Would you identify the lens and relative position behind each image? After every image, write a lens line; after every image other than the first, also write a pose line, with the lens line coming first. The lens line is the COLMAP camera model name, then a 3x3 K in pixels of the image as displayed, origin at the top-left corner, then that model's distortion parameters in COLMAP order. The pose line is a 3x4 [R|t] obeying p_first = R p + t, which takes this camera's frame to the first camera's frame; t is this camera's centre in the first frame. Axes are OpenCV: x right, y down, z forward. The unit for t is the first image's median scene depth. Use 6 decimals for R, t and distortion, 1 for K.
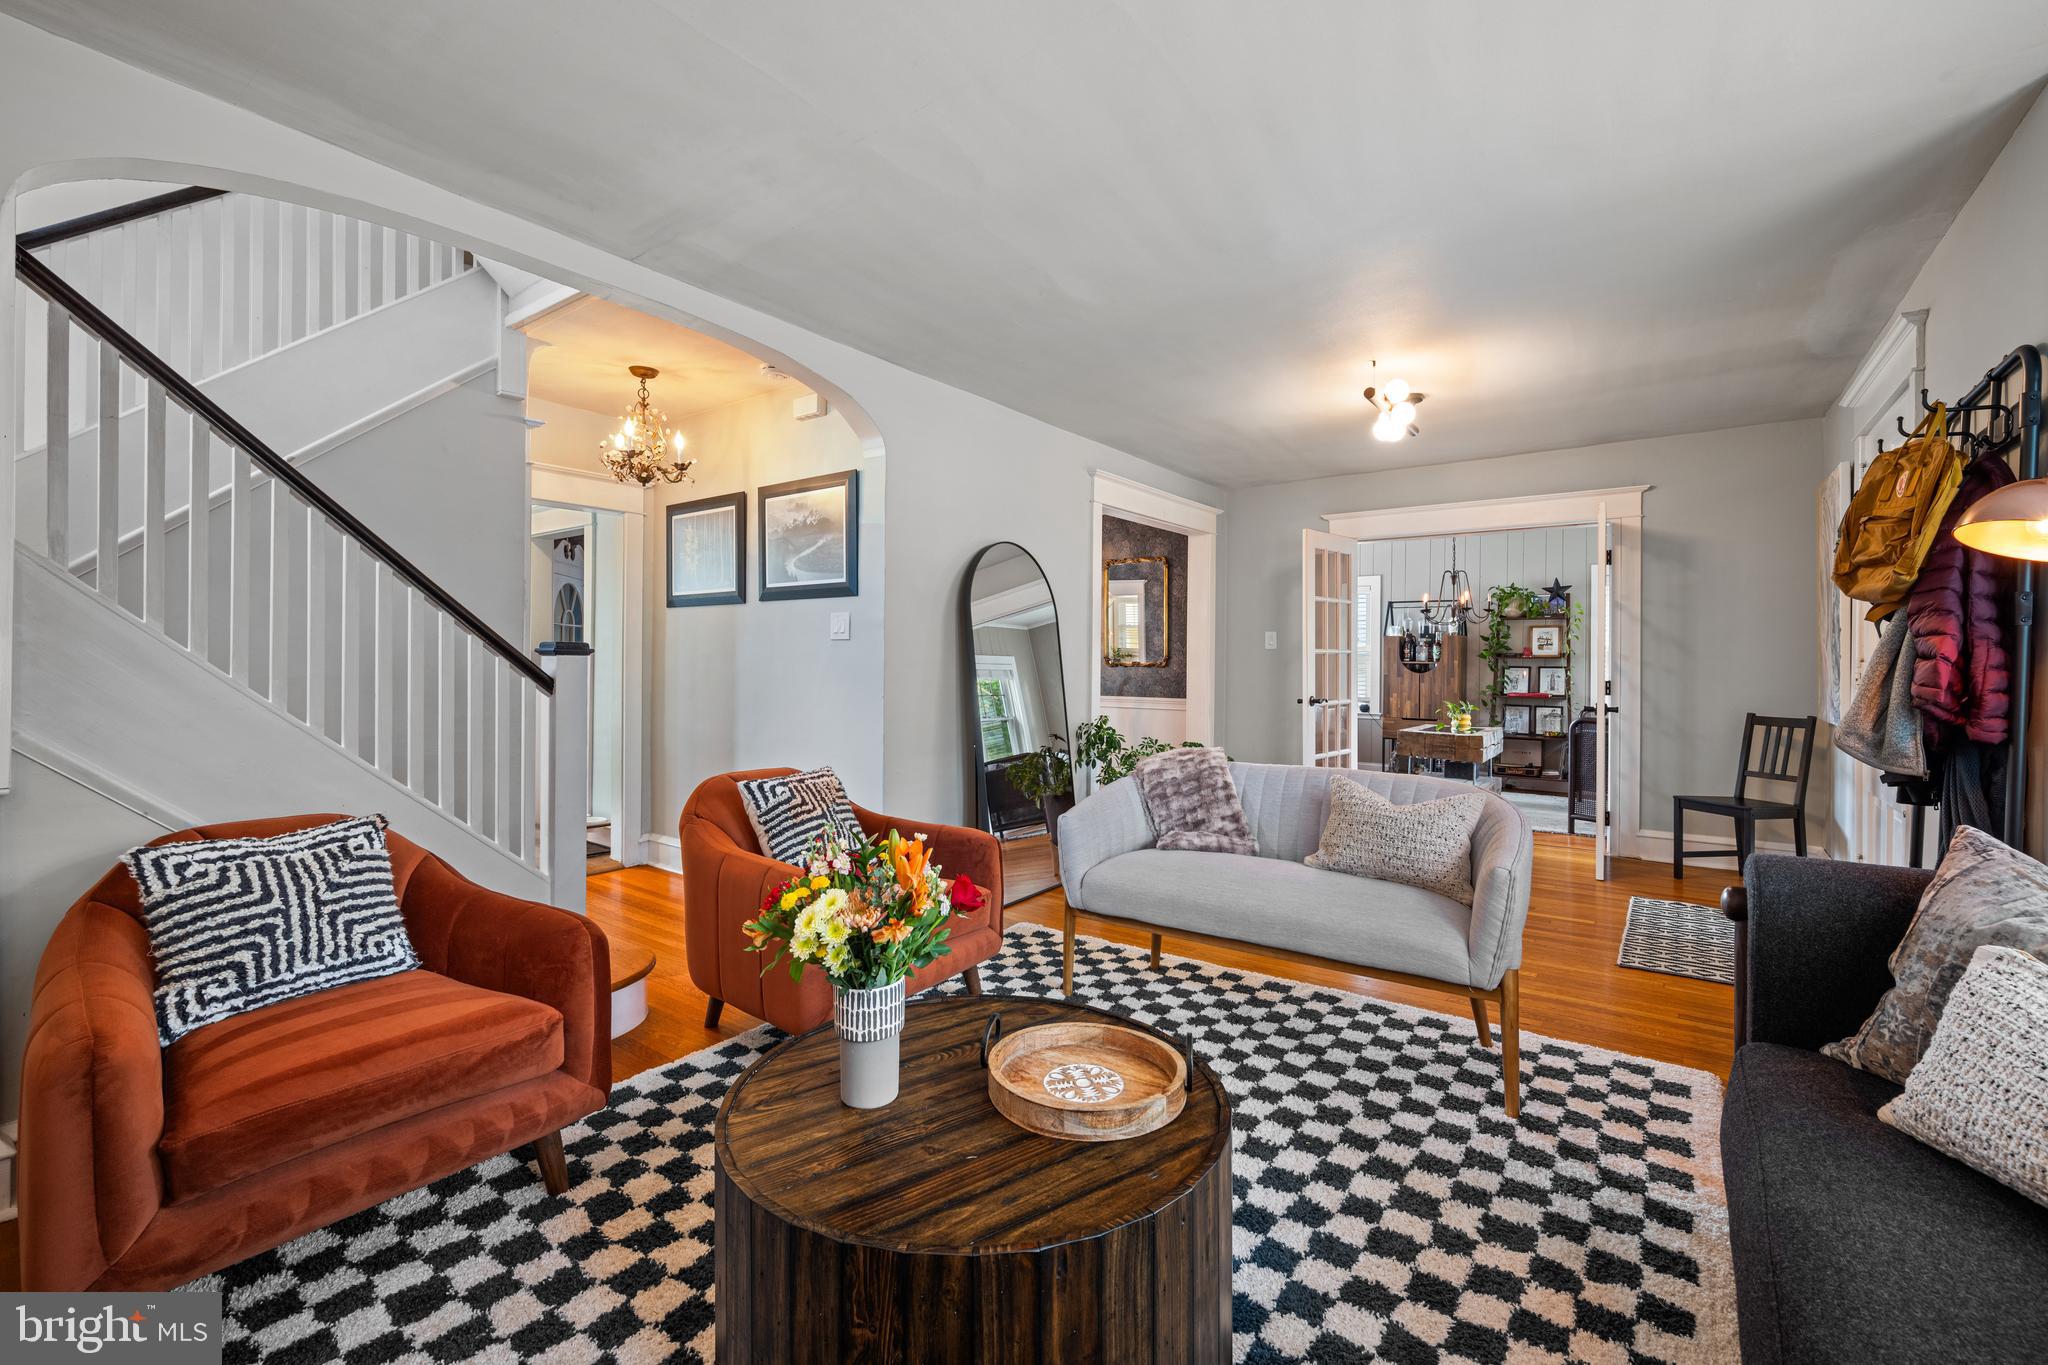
lens RADIAL K [[877.1, 0, 1014.5], [0, 877.1, 660.9], [0, 0, 1]] dist [0.001436, 0.000067]
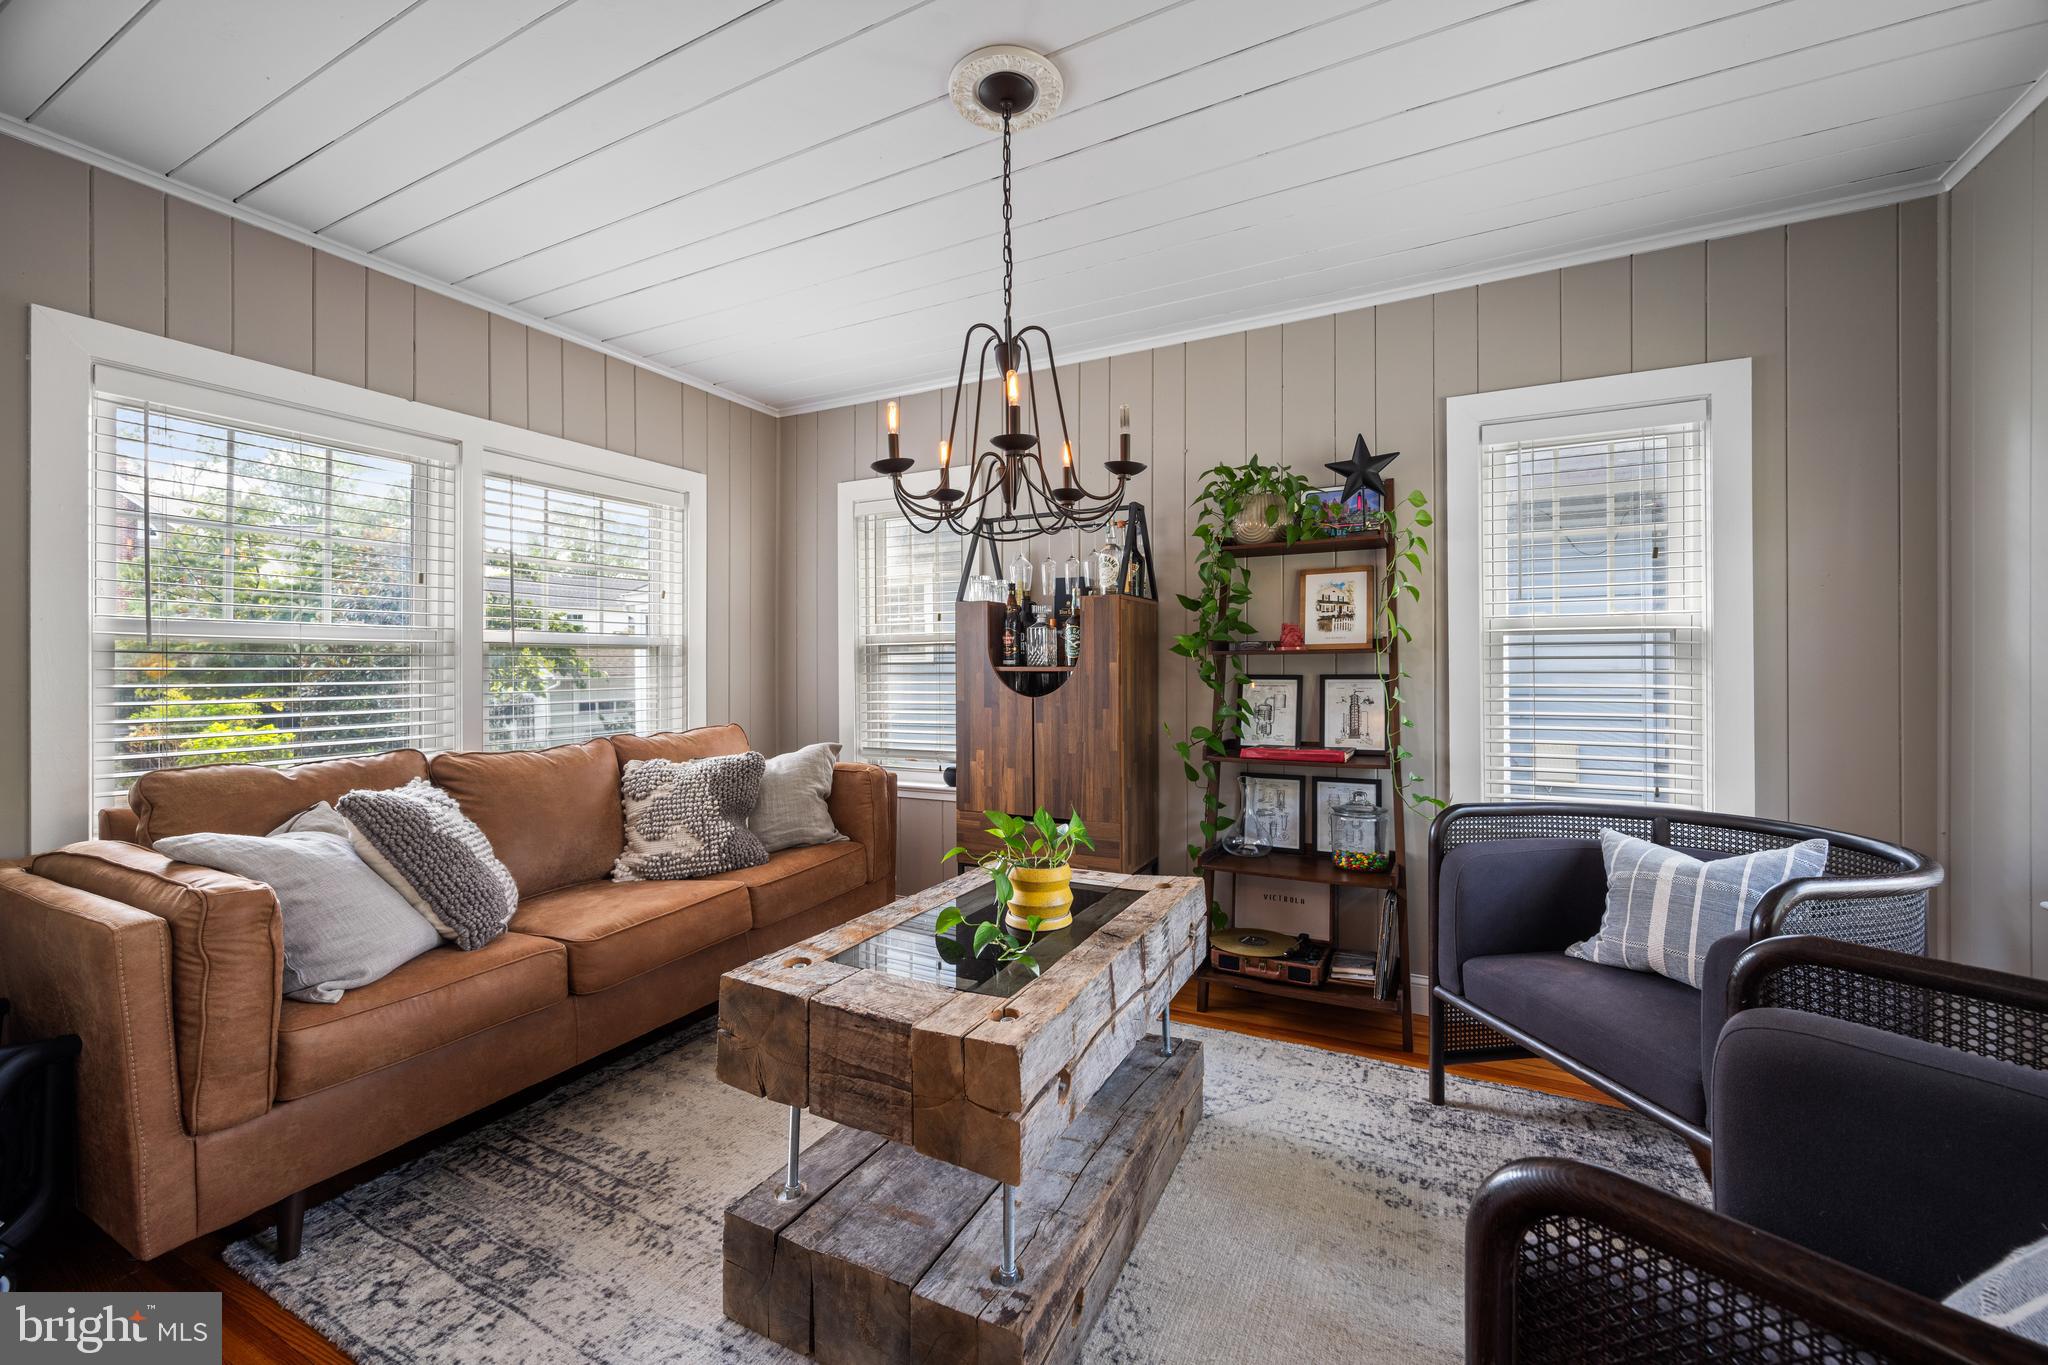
lens RADIAL K [[819.0, 0, 1032.3], [0, 819.0, 665.3], [0, 0, 1]] dist [-0.000858, -0.000195]
pose [[0.986559, -0.014455, 0.162767, 0.413194], [0.015016, 0.999885, -0.002213, 0.001206], [-0.162716, 0.004627, 0.986662, 0.664976]]
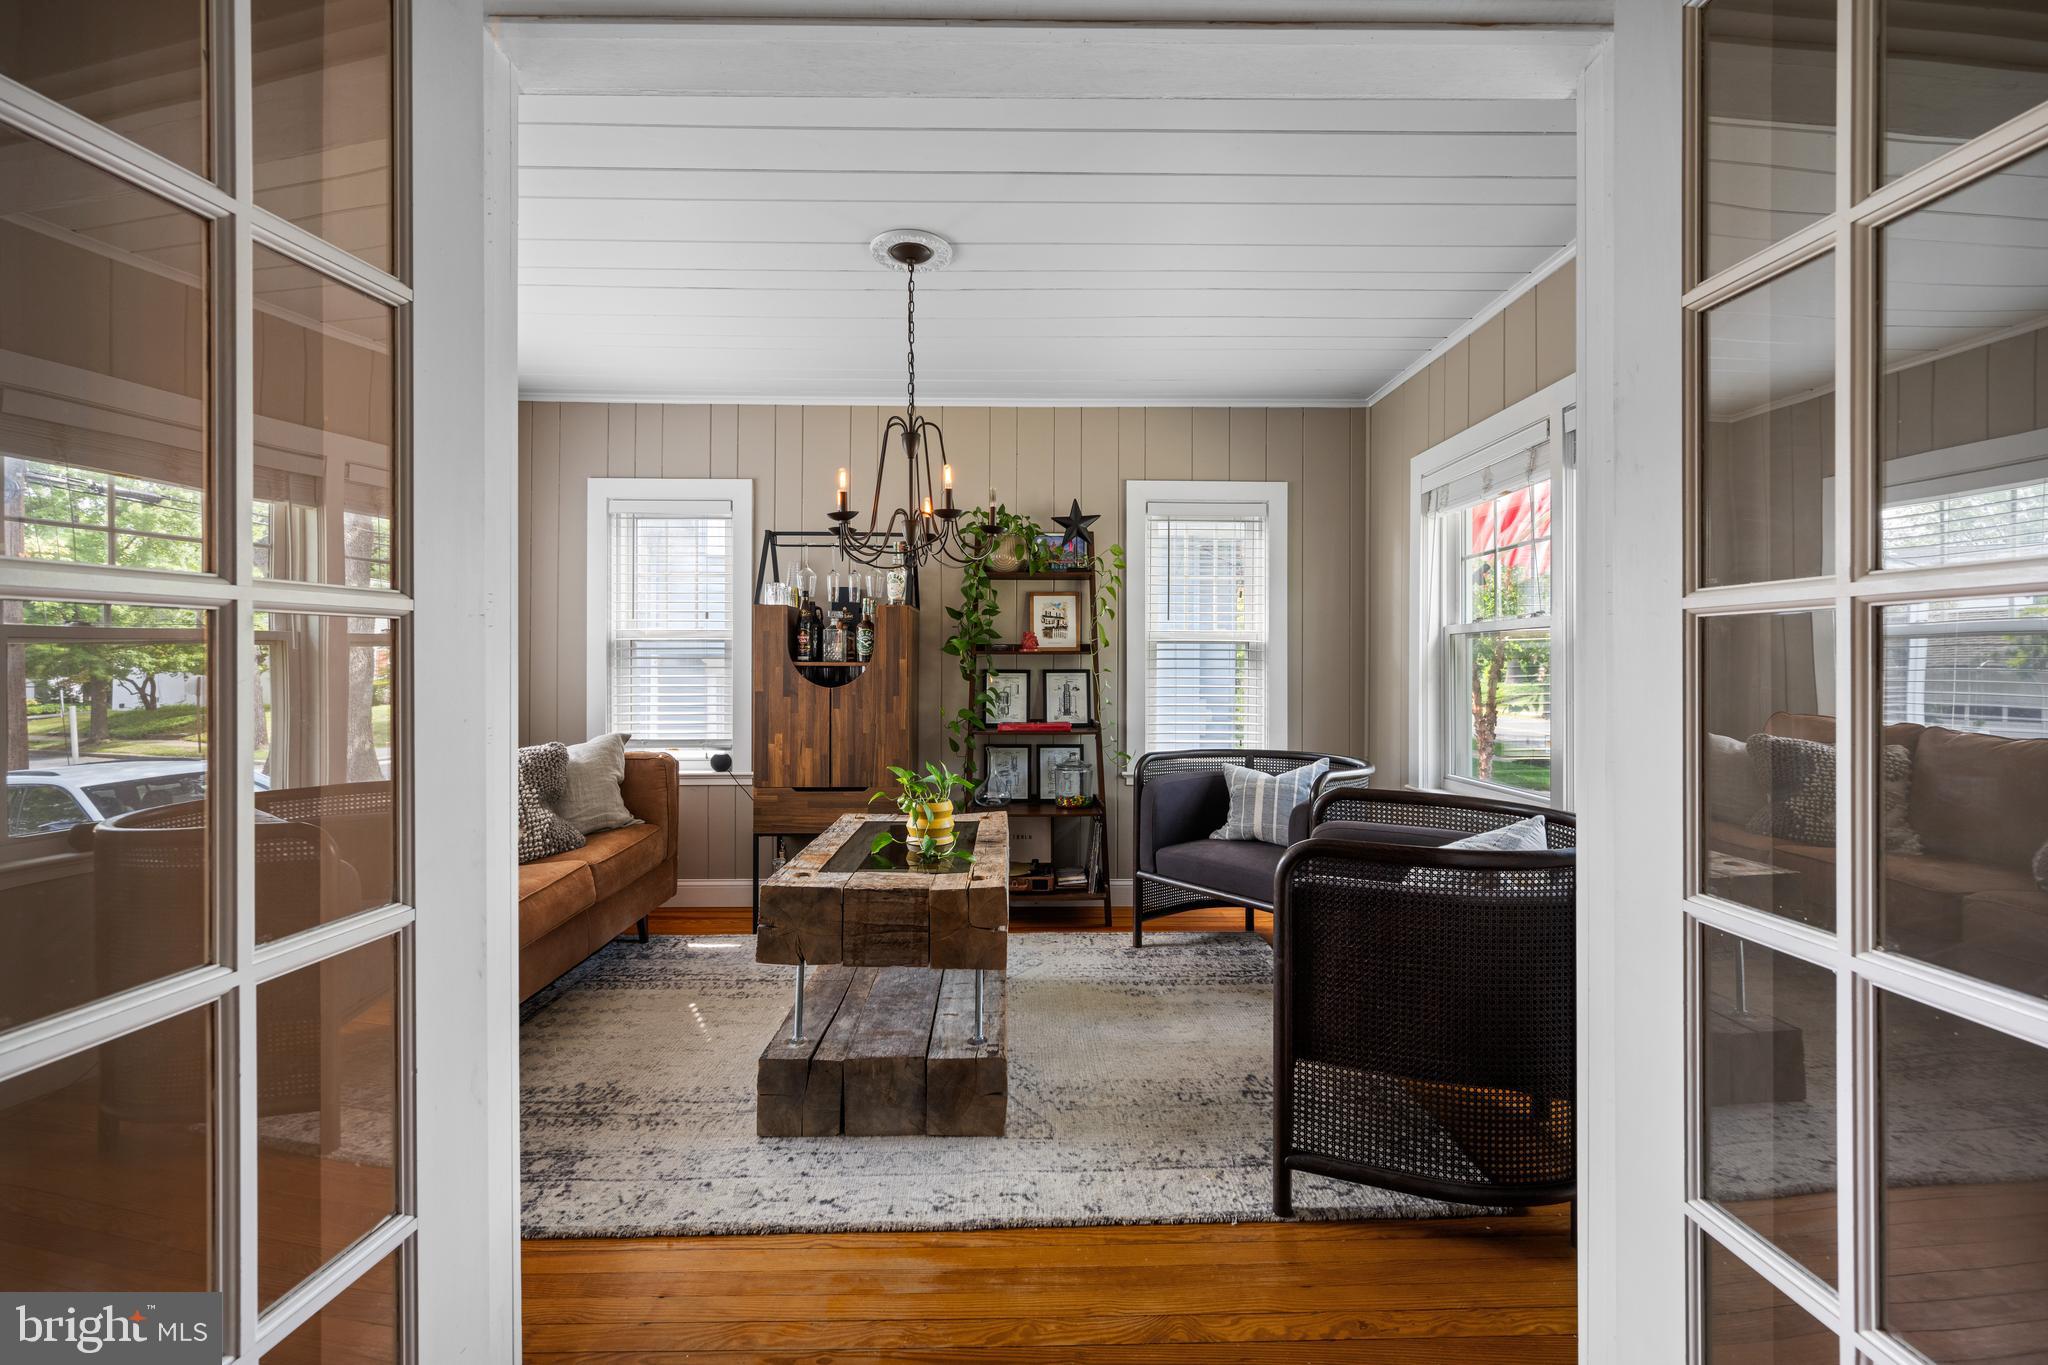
lens RADIAL K [[850.8, 0, 1032.5], [0, 850.8, 658.0], [0, 0, 1]] dist [-0.000127, 0.000053]
pose [[0.791238, -0.004343, 0.611492, 0.281355], [0.006742, 0.999976, -0.001621, 0.000293], [-0.611471, 0.005406, 0.791249, 0.600358]]
